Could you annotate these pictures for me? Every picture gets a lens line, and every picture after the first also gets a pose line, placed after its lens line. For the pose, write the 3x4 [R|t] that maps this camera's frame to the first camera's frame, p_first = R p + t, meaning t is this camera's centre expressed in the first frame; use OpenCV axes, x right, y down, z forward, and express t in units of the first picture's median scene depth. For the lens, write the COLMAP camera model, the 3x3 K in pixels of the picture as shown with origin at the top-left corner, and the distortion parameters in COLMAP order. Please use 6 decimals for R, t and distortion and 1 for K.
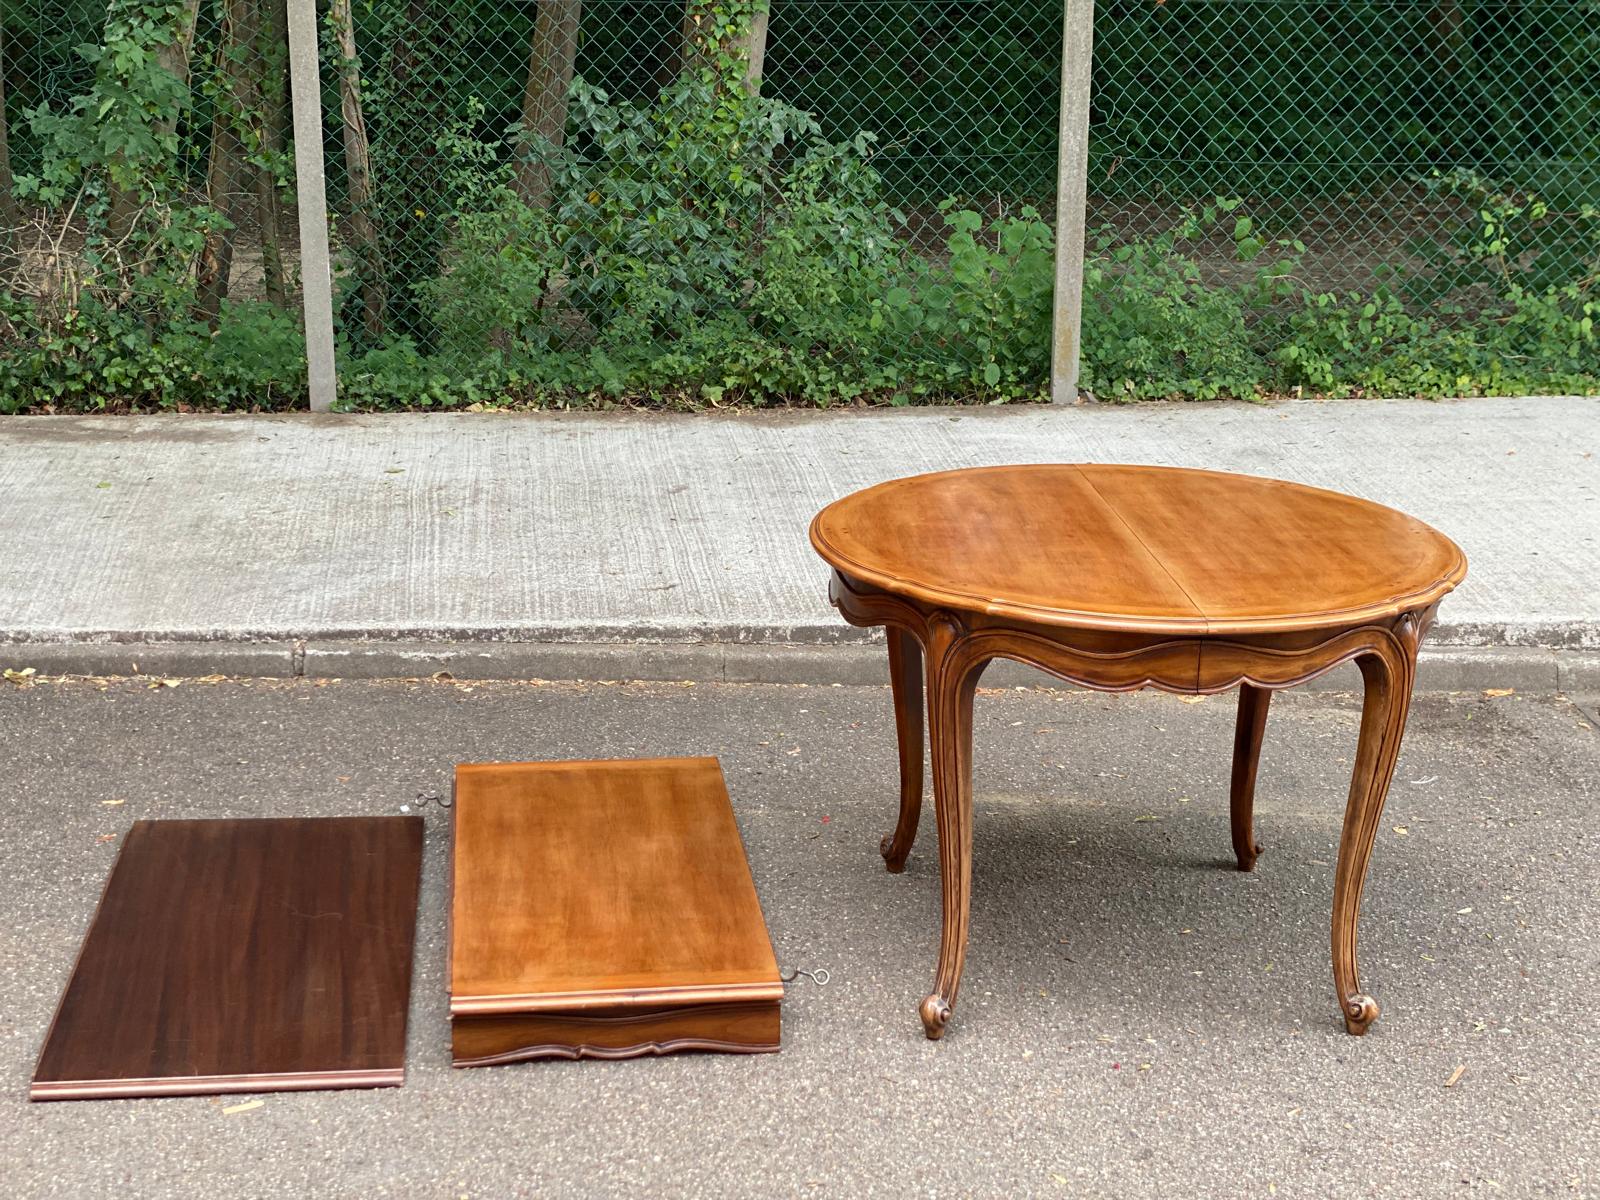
lens RADIAL K [[2395.1, 0, 796.5], [0, 2395.1, 585.2], [0, 0, 1]] dist [0.108389, 0.000000]
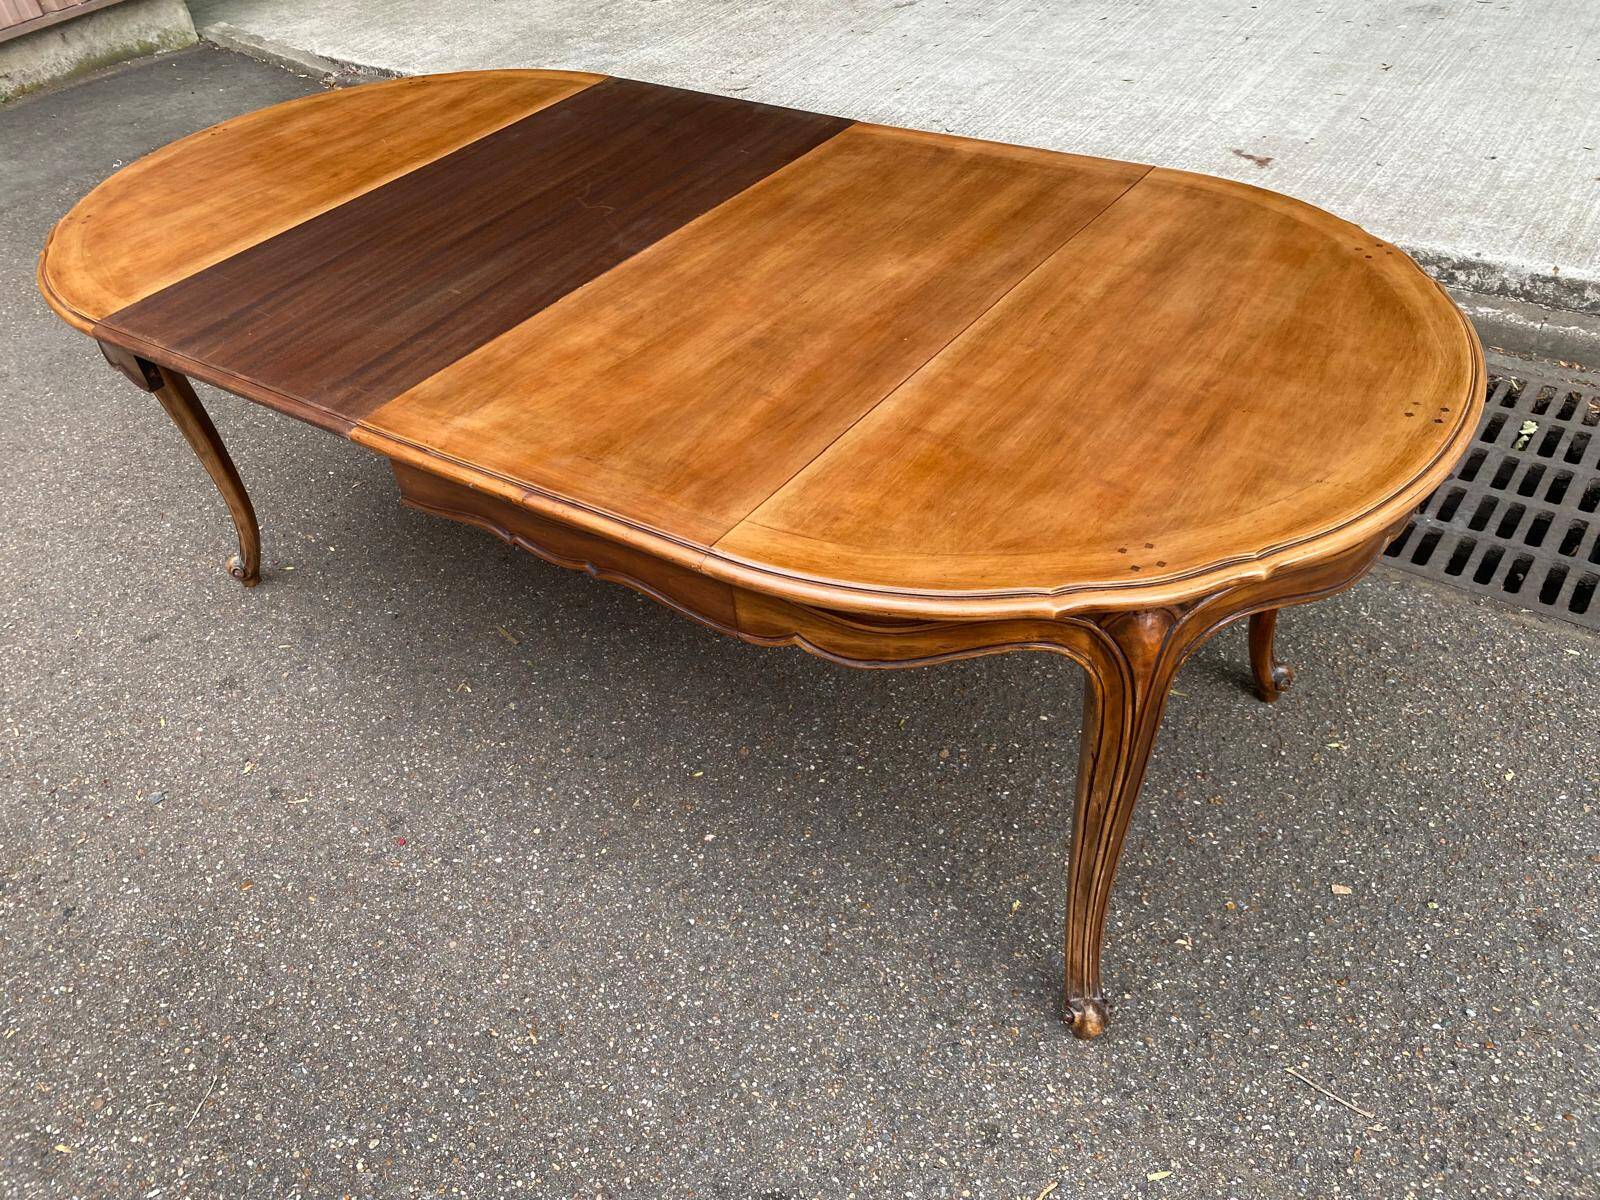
lens RADIAL K [[1224.8, 0, 801.2], [0, 1224.8, 592.6], [0, 0, 1]] dist [0.017398, -0.021526]
pose [[0.767299, 0.327256, -0.551502, 0.166685], [-0.069057, 0.897155, 0.436285, -0.053061], [0.637560, -0.296676, 0.710986, 0.352257]]
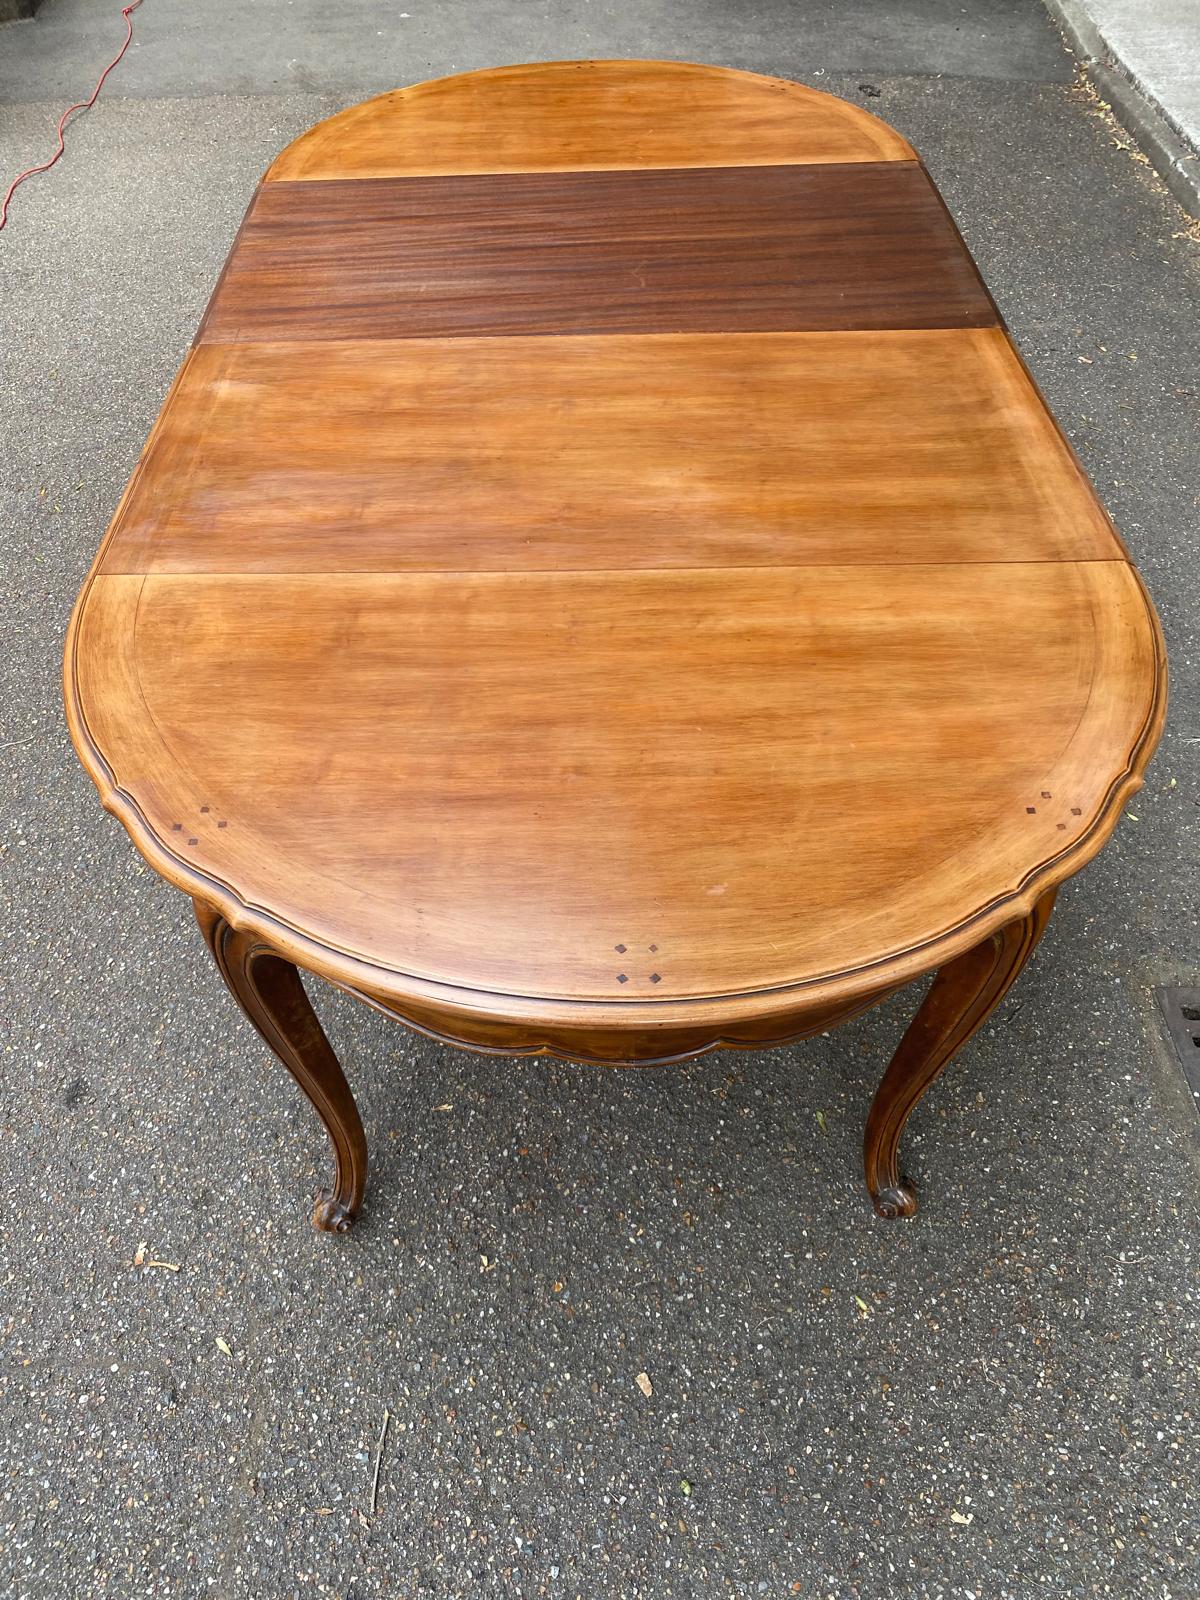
lens RADIAL K [[1224.8, 0, 587.8], [0, 1224.8, 808.6], [0, 0, 1]] dist [0.017398, -0.021526]
pose [[-0.058050, 0.707122, -0.704705, 0.205810], [-0.262365, 0.670276, 0.694186, -0.100299], [0.963221, 0.225187, 0.146615, 0.494151]]
